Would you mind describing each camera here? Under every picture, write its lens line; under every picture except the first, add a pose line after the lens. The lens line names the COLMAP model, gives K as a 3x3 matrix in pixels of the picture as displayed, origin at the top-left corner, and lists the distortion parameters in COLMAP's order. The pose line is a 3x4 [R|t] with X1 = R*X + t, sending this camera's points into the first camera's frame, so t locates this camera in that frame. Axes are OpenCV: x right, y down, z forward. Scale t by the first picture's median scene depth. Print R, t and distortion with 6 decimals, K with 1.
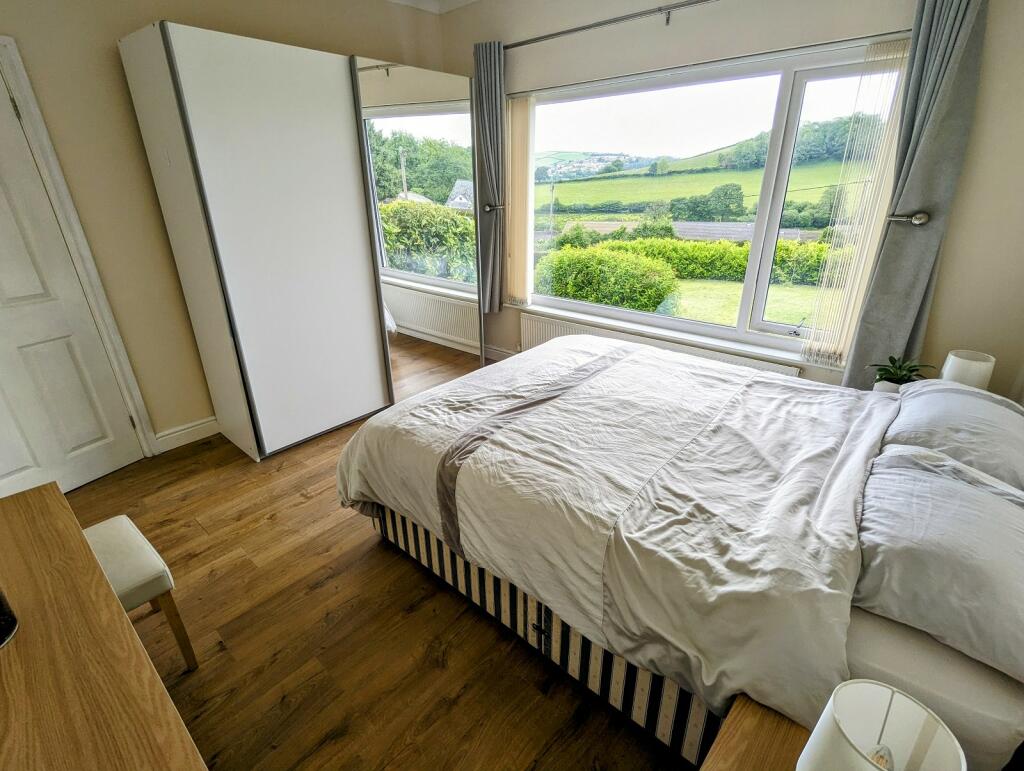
lens RADIAL K [[488.1, 0, 509.5], [0, 488.1, 389.3], [0, 0, 1]] dist [0.002988, 0.000562]
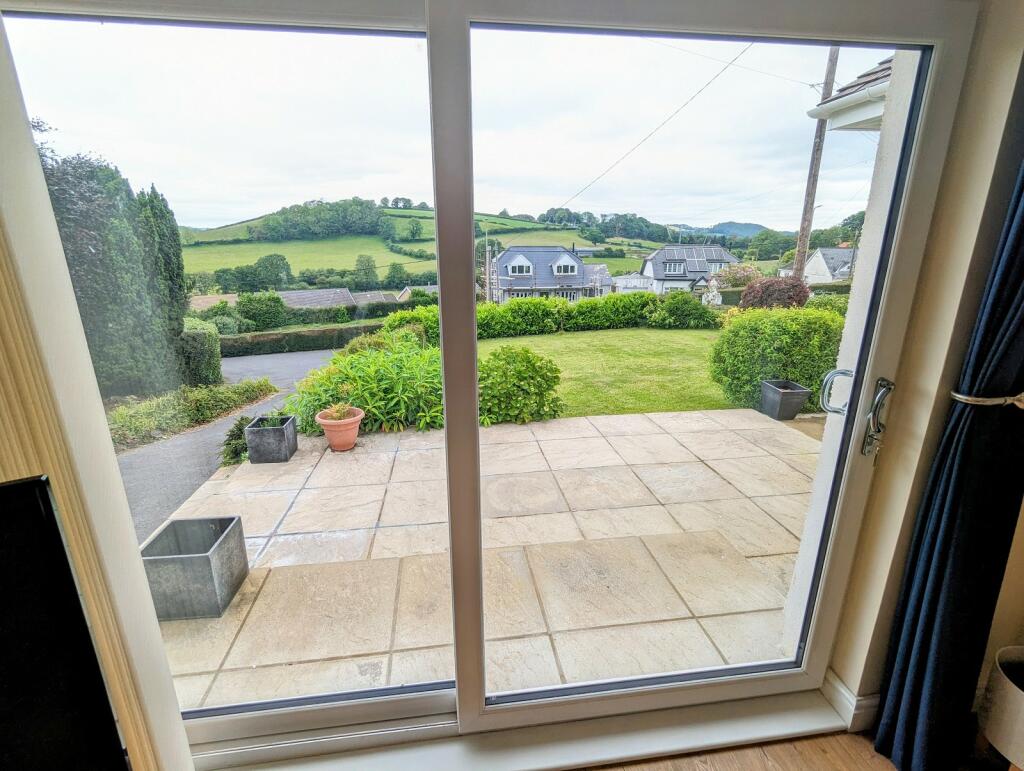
lens RADIAL K [[488.1, 0, 510.1], [0, 488.1, 389.7], [0, 0, 1]] dist [0.002988, 0.000562]
pose [[0.653286, -0.207665, 0.728075, -0.956726], [0.298594, 0.954371, 0.004289, -0.310470], [-0.695744, 0.214597, 0.685484, 0.767064]]
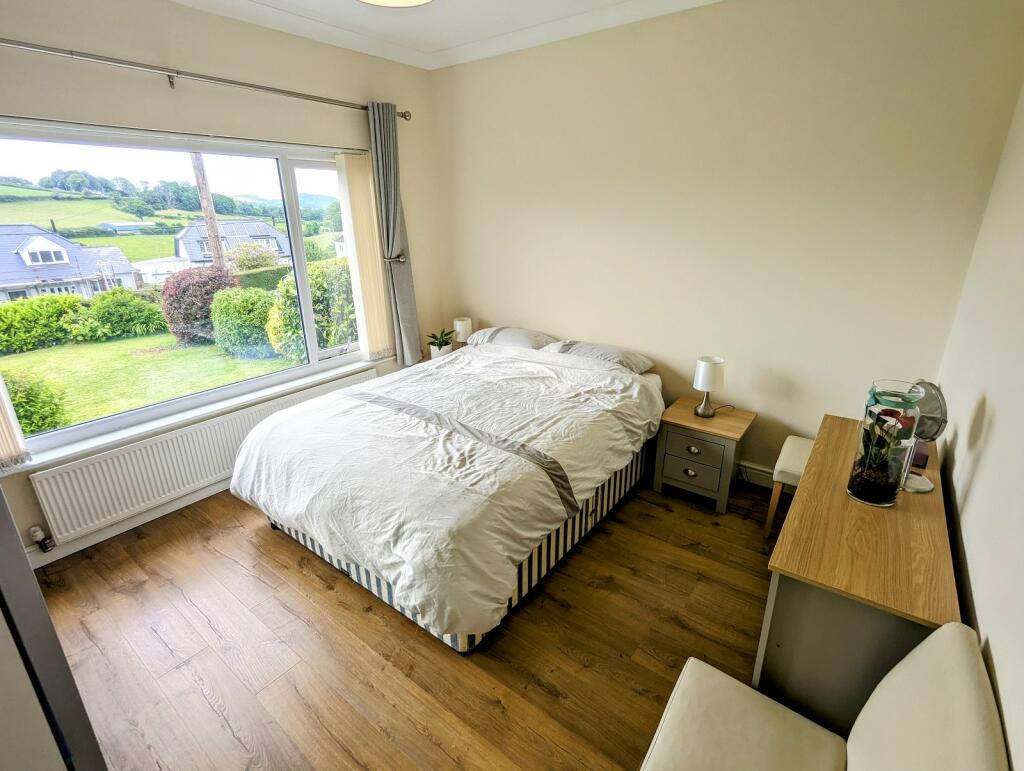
lens RADIAL K [[488.1, 0, 506.8], [0, 488.1, 387.9], [0, 0, 1]] dist [0.002988, 0.000562]
pose [[-0.059843, -0.327237, 0.943046, -0.386156], [0.412856, 0.852033, 0.321854, -0.145449], [-0.908828, 0.408602, 0.084113, 0.283396]]
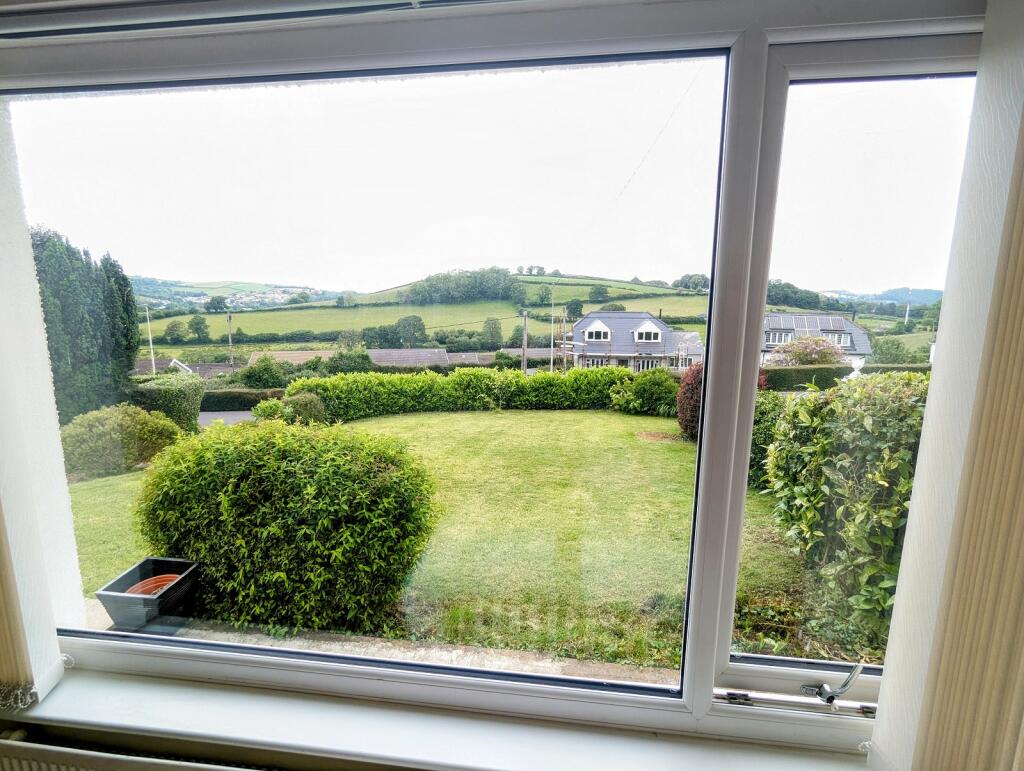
lens RADIAL K [[488.1, 0, 508.9], [0, 488.1, 384.1], [0, 0, 1]] dist [0.002988, 0.000562]
pose [[0.830349, -0.067748, 0.553110, 0.096026], [0.206333, 0.959411, -0.192242, -0.174748], [-0.517636, 0.273753, 0.810625, 0.400687]]
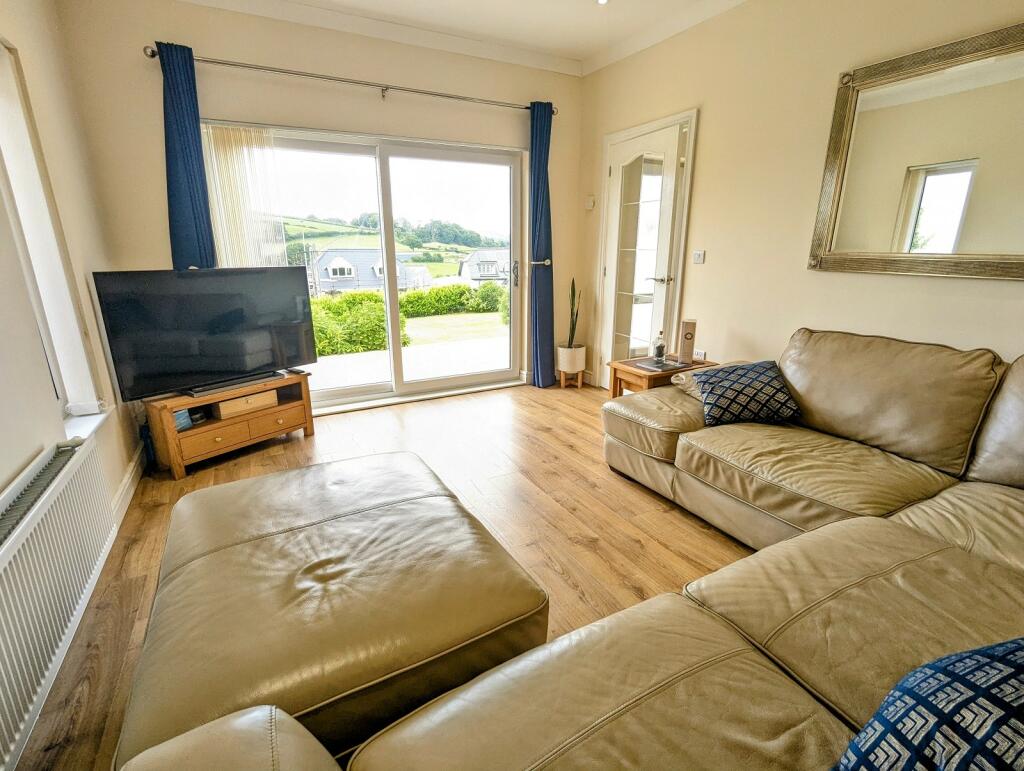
lens RADIAL K [[488.1, 0, 510.8], [0, 488.1, 384.6], [0, 0, 1]] dist [0.002988, 0.000562]
pose [[0.348124, -0.240321, 0.906121, -1.431986], [0.371204, 0.922914, 0.102161, -0.161850], [-0.860824, 0.300791, 0.410496, 0.547277]]
